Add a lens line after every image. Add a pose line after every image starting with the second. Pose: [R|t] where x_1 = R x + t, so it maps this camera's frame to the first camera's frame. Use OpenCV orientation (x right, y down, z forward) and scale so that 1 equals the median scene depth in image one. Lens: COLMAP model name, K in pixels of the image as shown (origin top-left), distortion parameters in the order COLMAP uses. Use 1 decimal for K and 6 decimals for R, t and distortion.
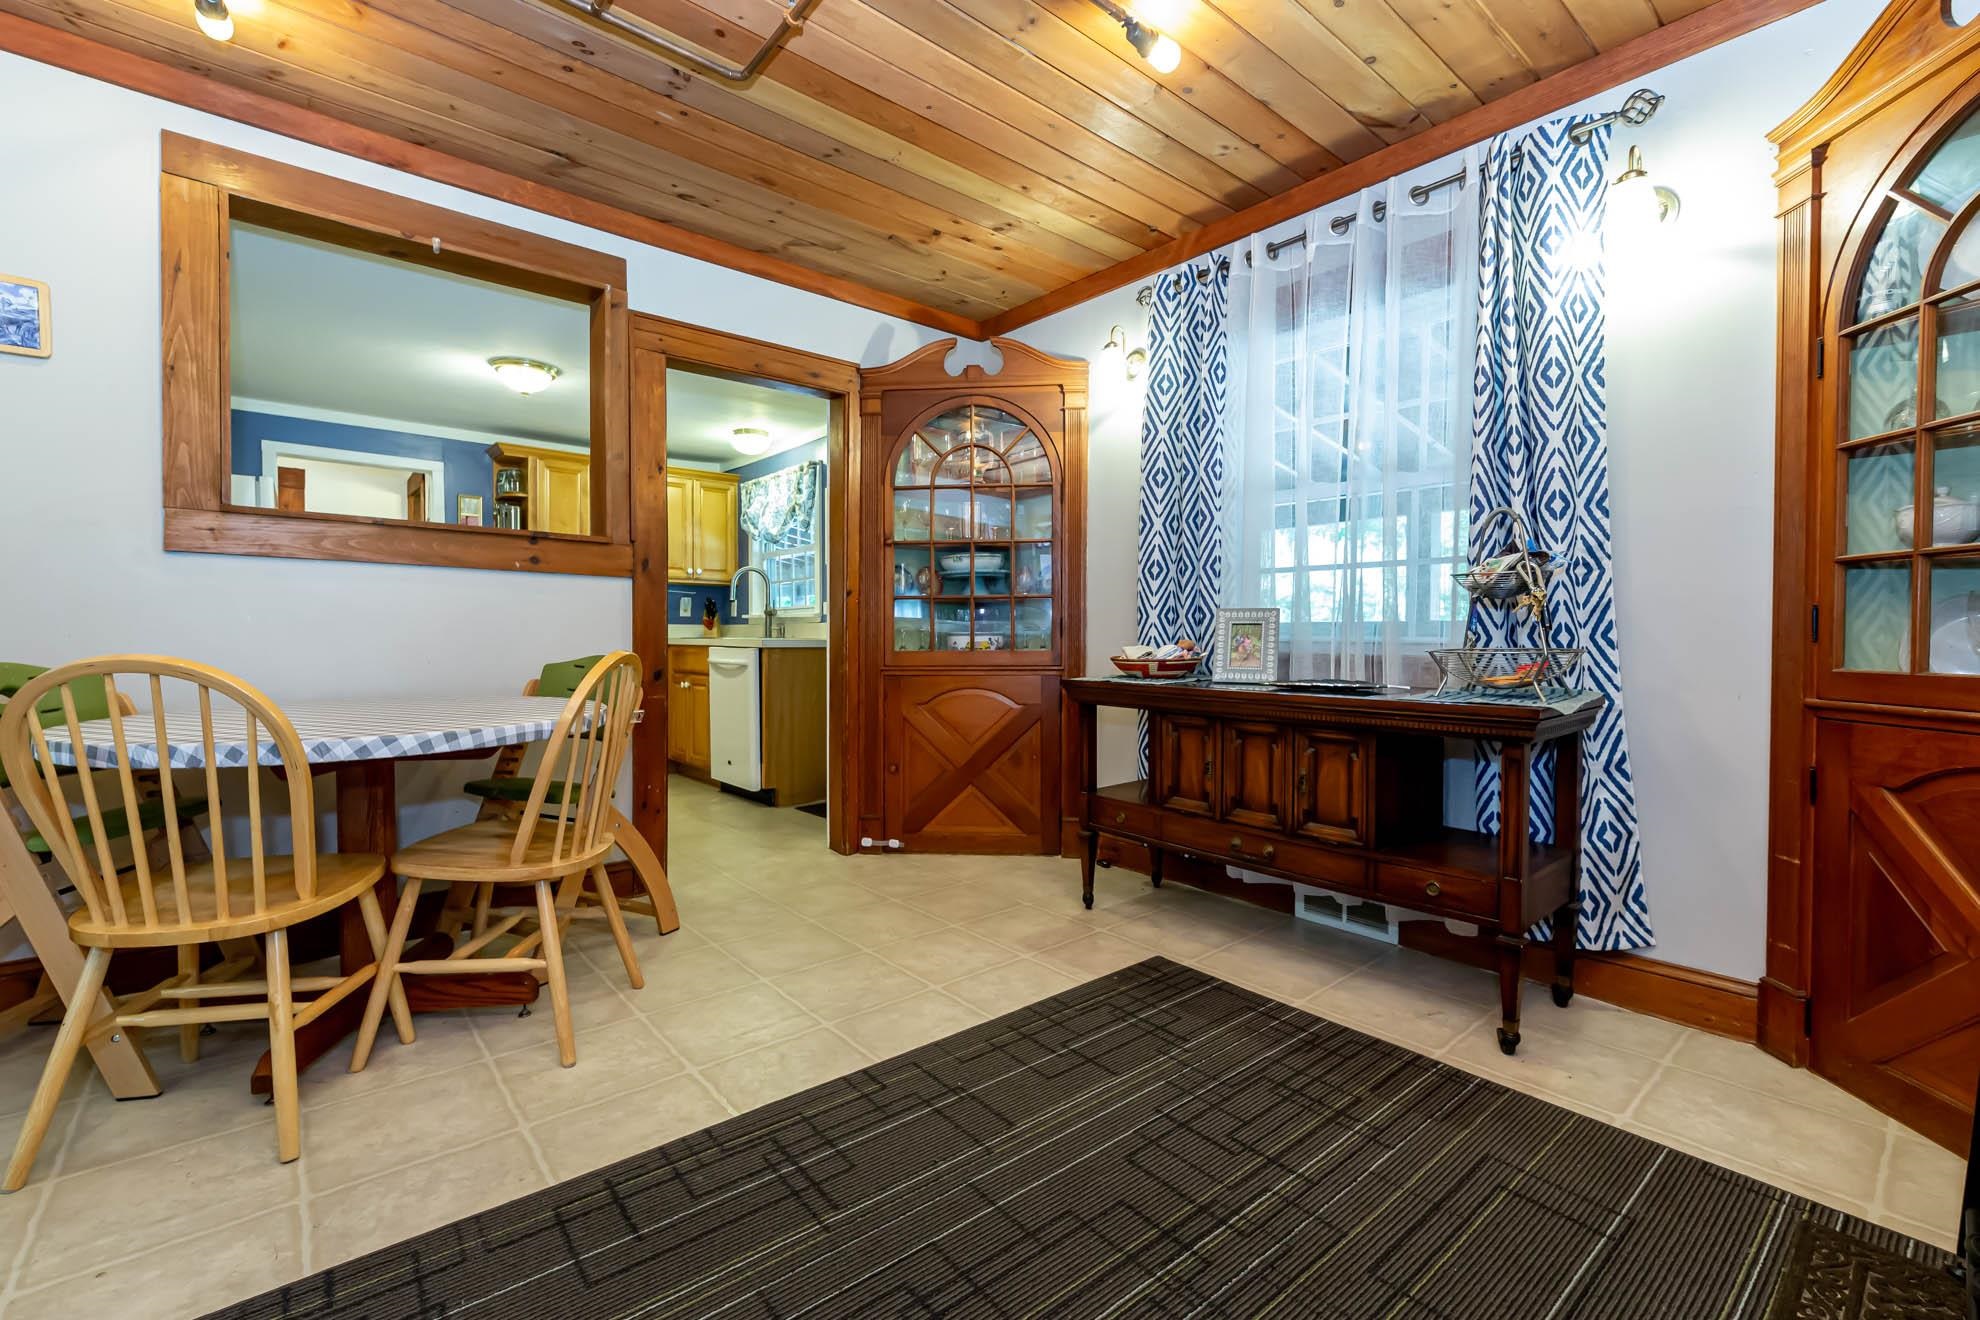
lens RADIAL K [[859.1, 0, 944.3], [0, 859.1, 649.1], [0, 0, 1]] dist [0.007297, -0.001043]
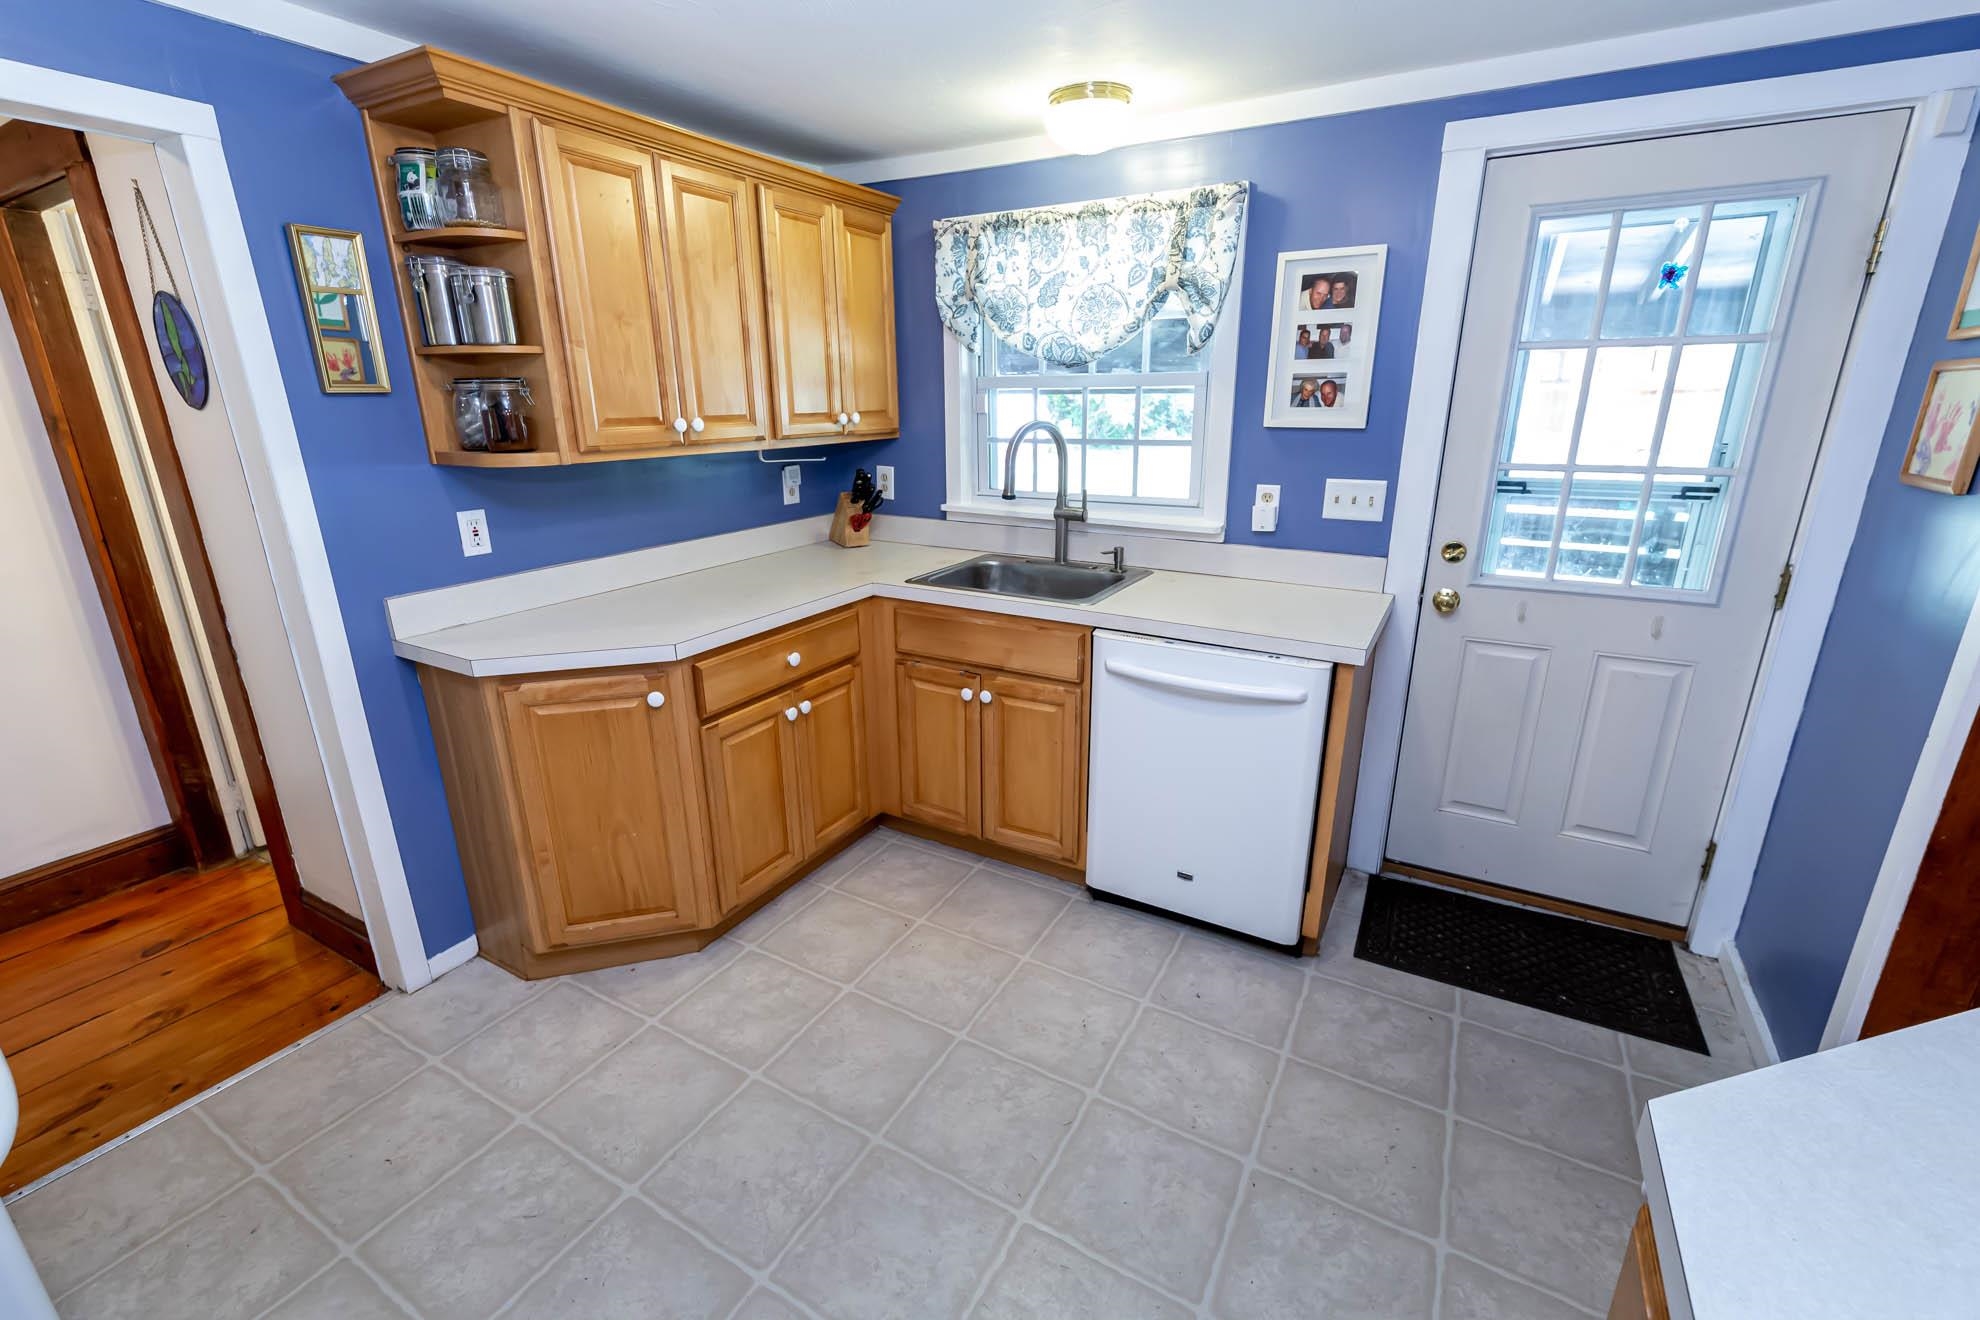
lens RADIAL K [[859.1, 0, 937.3], [0, 859.1, 659.8], [0, 0, 1]] dist [0.007297, -0.001043]
pose [[0.943171, -0.112847, 0.312561, -0.852722], [0.018036, 0.956573, 0.290935, -0.210253], [-0.331818, -0.268764, 0.904247, 1.076632]]
